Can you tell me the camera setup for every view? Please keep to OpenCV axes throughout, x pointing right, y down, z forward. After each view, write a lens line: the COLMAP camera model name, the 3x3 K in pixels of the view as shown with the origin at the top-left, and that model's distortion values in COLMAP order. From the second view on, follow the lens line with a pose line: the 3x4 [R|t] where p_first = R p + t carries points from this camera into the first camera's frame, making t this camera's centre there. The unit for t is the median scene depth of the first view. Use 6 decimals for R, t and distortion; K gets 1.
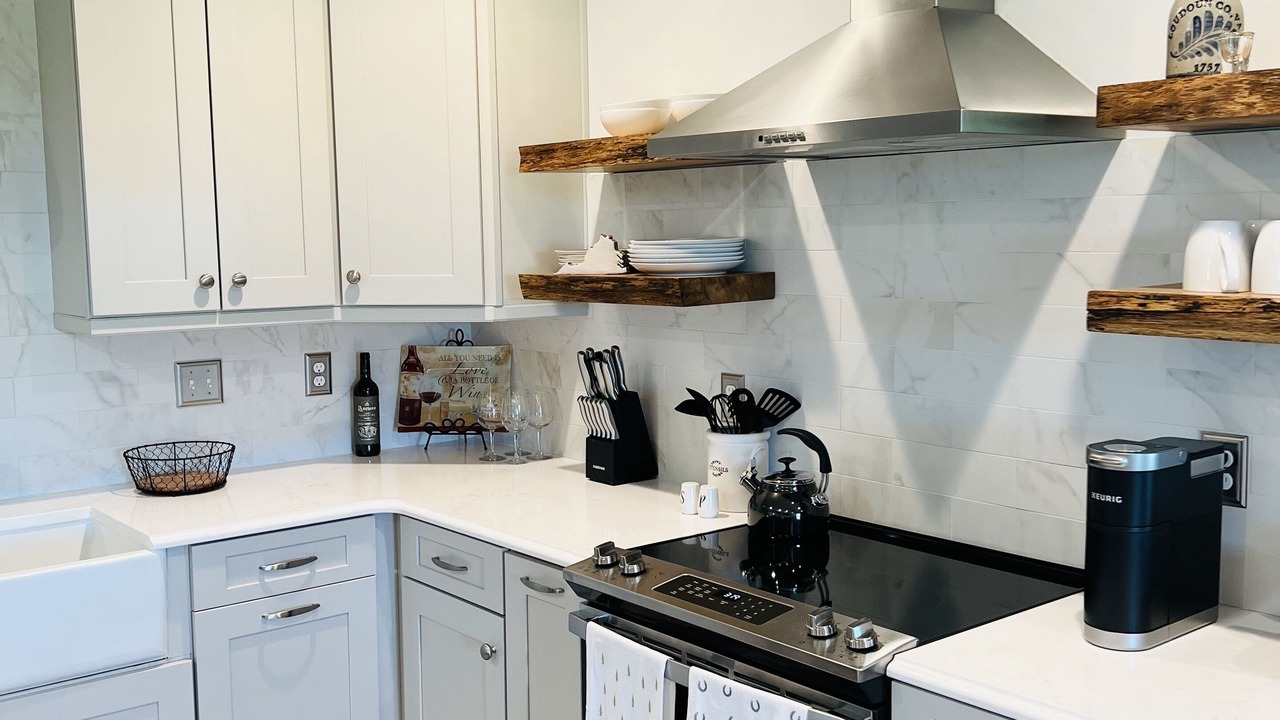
lens RADIAL K [[1273.3, 0, 639.7], [0, 1273.3, 370.3], [0, 0, 1]] dist [0.071173, 0.000000]
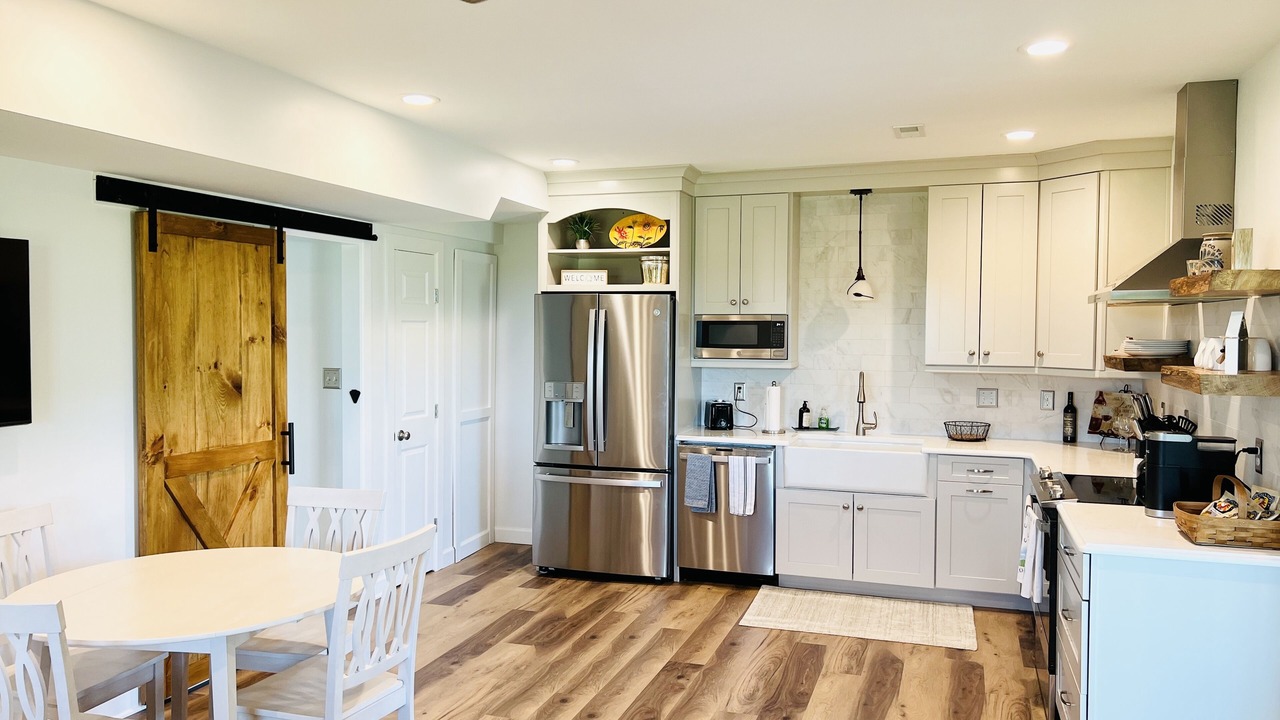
lens RADIAL K [[956.4, 0, 639.9], [0, 956.4, 360.8], [0, 0, 1]] dist [0.068550, -0.084309]
pose [[0.525166, 0.043875, -0.849868, 0.923518], [-0.104790, 0.994404, -0.013417, 0.037383], [0.844524, 0.096104, 0.526824, -0.510214]]
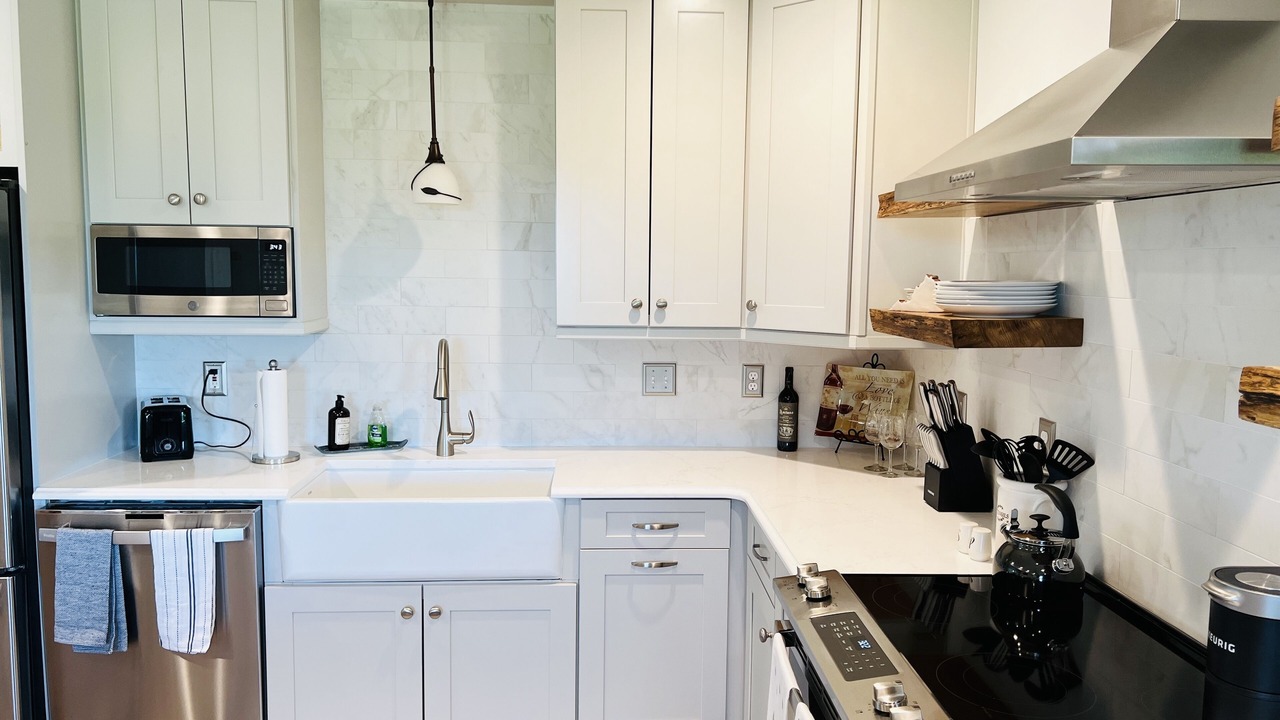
lens RADIAL K [[956.4, 0, 643.0], [0, 956.4, 362.6], [0, 0, 1]] dist [0.068550, -0.084309]
pose [[0.796950, 0.081053, -0.598583, 0.277960], [-0.085886, 0.996093, 0.020531, -0.030891], [0.597908, 0.035047, 0.800798, 0.223809]]
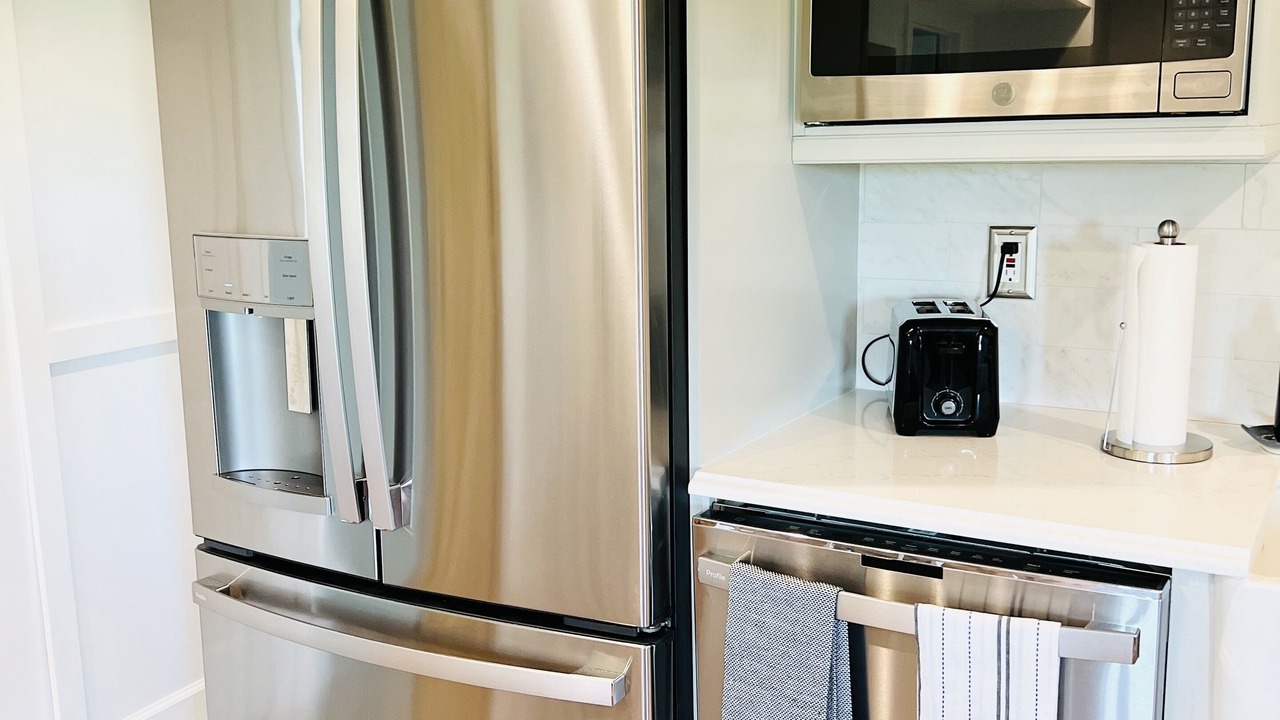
lens RADIAL K [[1273.3, 0, 642.4], [0, 1273.3, 361.0], [0, 0, 1]] dist [0.071173, 0.000000]
pose [[0.328627, 0.175319, -0.928045, -0.190880], [-0.086181, 0.984087, 0.155389, 0.014846], [0.940519, 0.028915, 0.338507, 0.395612]]
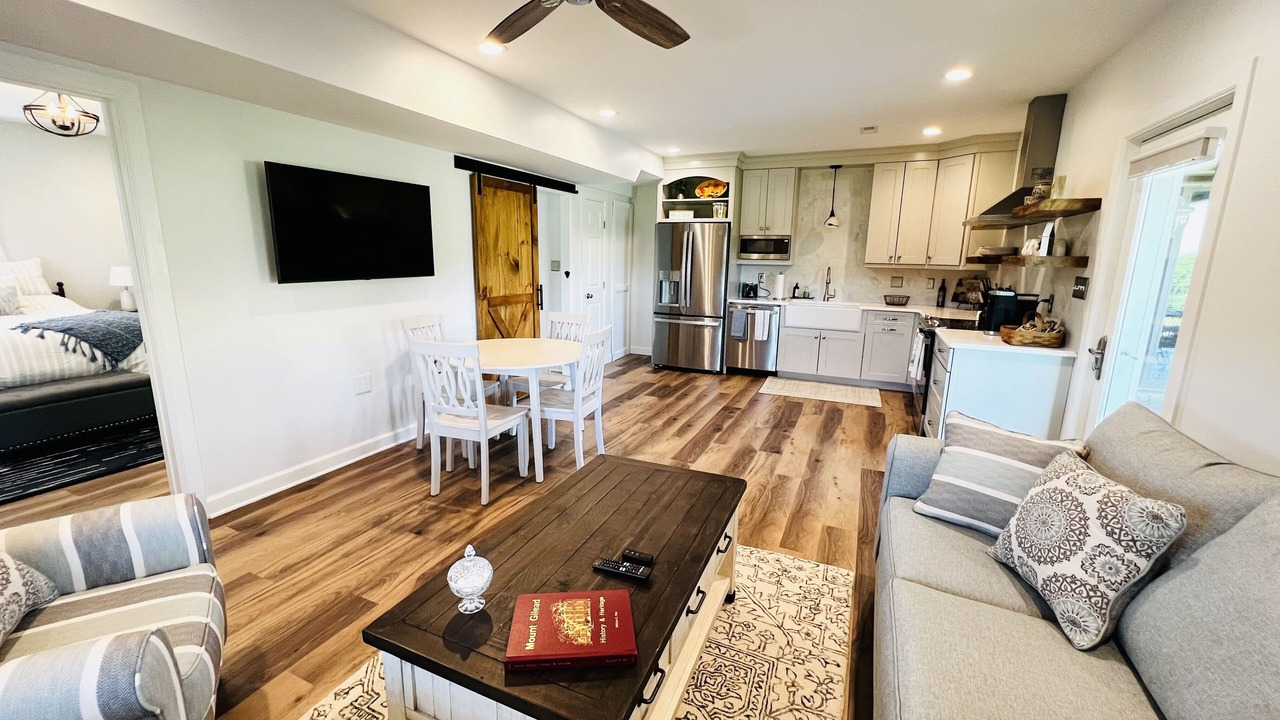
lens RADIAL K [[511.6, 0, 636.0], [0, 511.6, 356.2], [0, 0, 1]] dist [-0.004498, 0.000844]
pose [[0.432412, 0.192084, -0.880979, 0.968334], [-0.119834, 0.980621, 0.154991, 0.108008], [0.893678, 0.038551, 0.447051, -0.618684]]
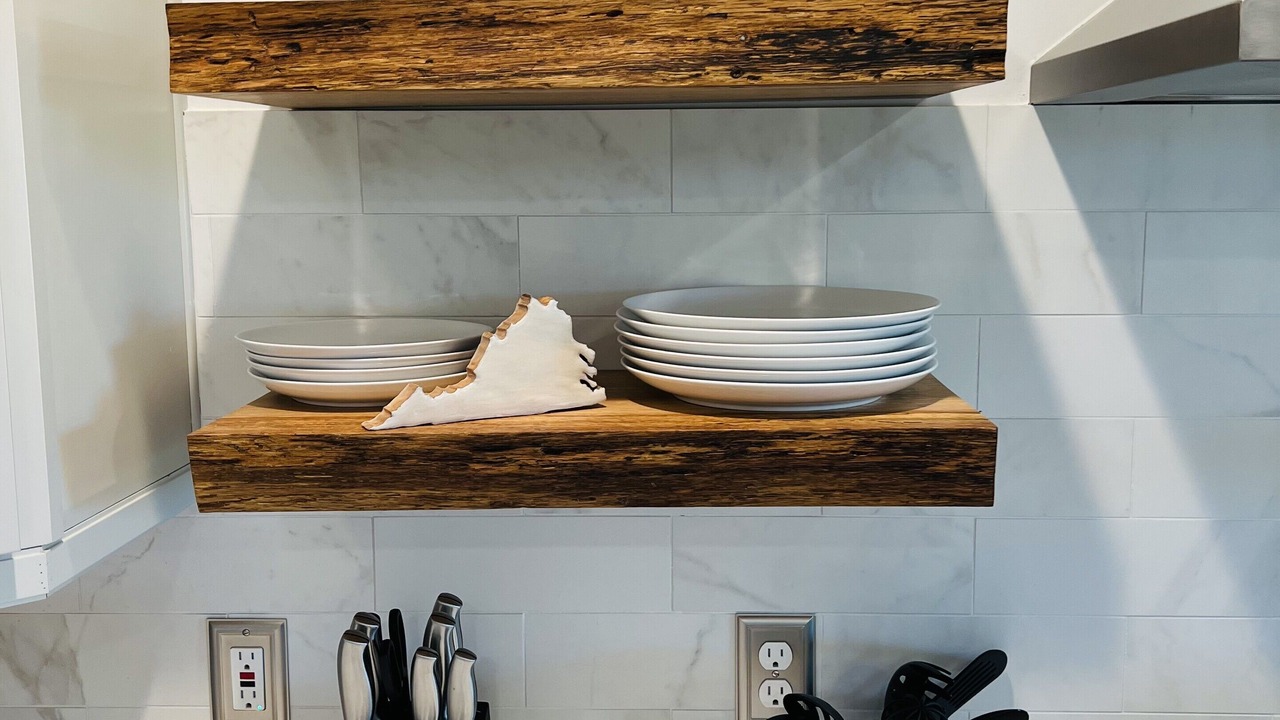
lens RADIAL K [[1273.3, 0, 638.0], [0, 1273.3, 364.7], [0, 0, 1]] dist [0.071173, 0.000000]
pose [[0.664258, -0.095760, 0.741345, -0.267944], [0.082055, 0.995108, 0.055016, -0.108438], [-0.742986, 0.024286, 0.668866, 0.784487]]
